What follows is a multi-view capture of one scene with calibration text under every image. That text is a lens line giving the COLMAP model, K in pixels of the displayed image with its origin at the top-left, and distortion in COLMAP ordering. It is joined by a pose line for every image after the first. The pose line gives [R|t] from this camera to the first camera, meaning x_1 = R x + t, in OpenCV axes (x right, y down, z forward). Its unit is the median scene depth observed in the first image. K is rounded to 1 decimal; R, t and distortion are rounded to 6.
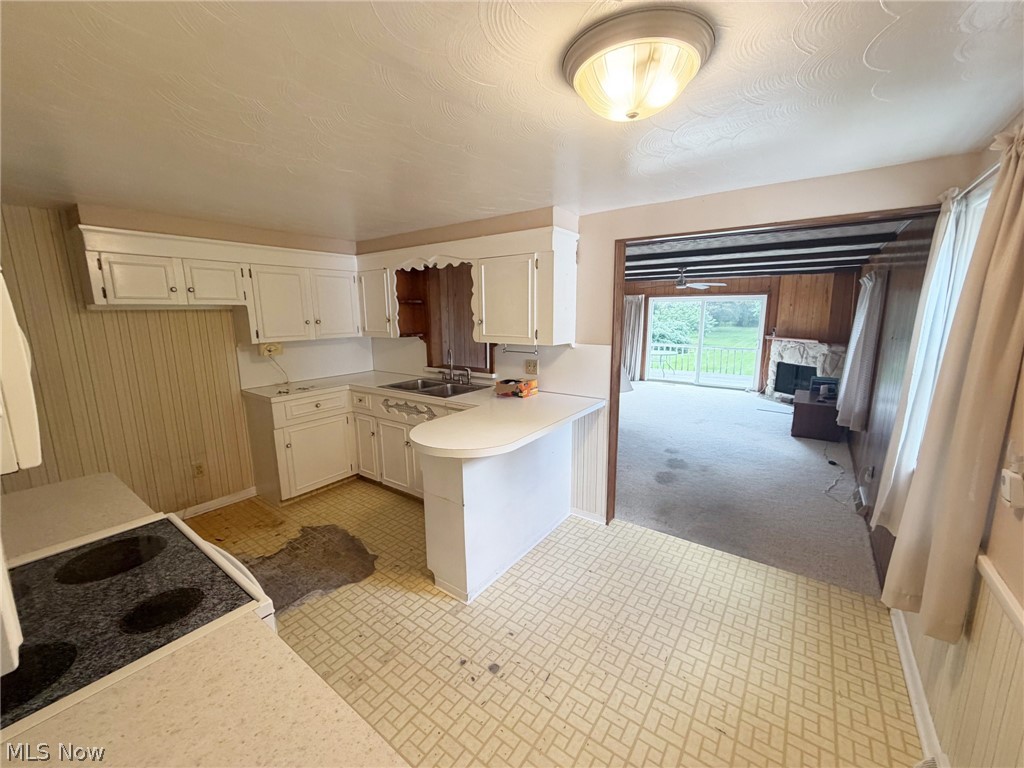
lens RADIAL K [[408.1, 0, 509.1], [0, 408.1, 384.9], [0, 0, 1]] dist [0.000478, 0.000104]
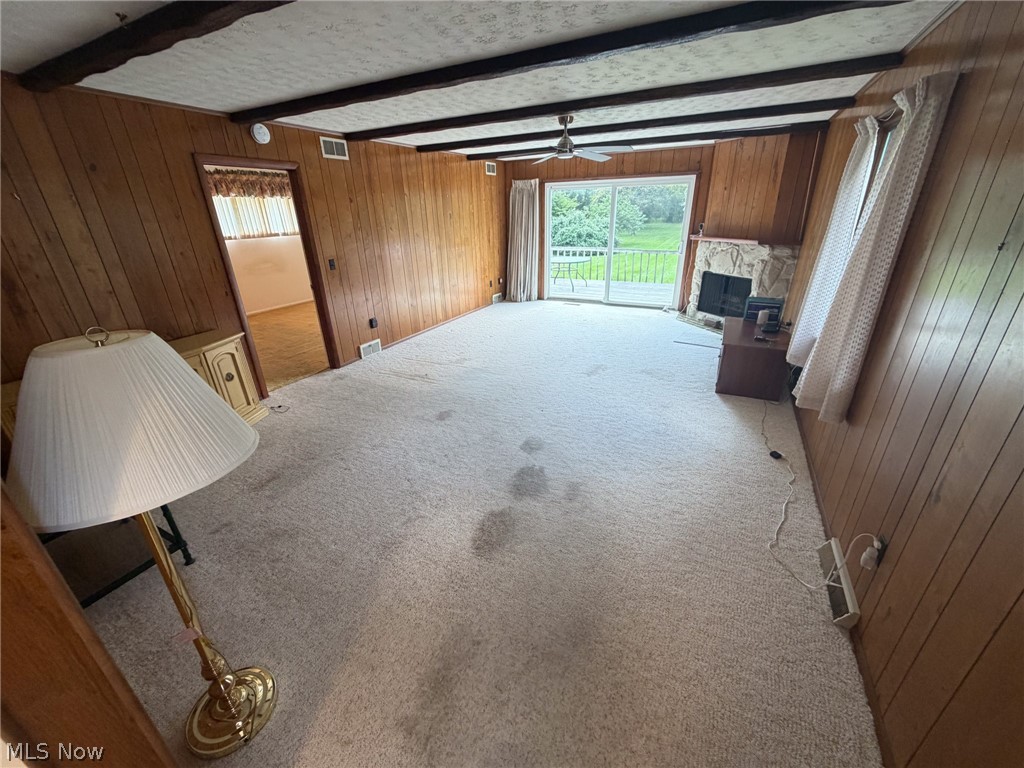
lens RADIAL K [[408.1, 0, 509.1], [0, 408.1, 384.9], [0, 0, 1]] dist [0.000478, 0.000104]
pose [[0.987380, -0.079196, 0.137143, 0.196615], [0.046515, 0.972812, 0.226878, -0.042917], [-0.151382, -0.217636, 0.964219, 0.302314]]
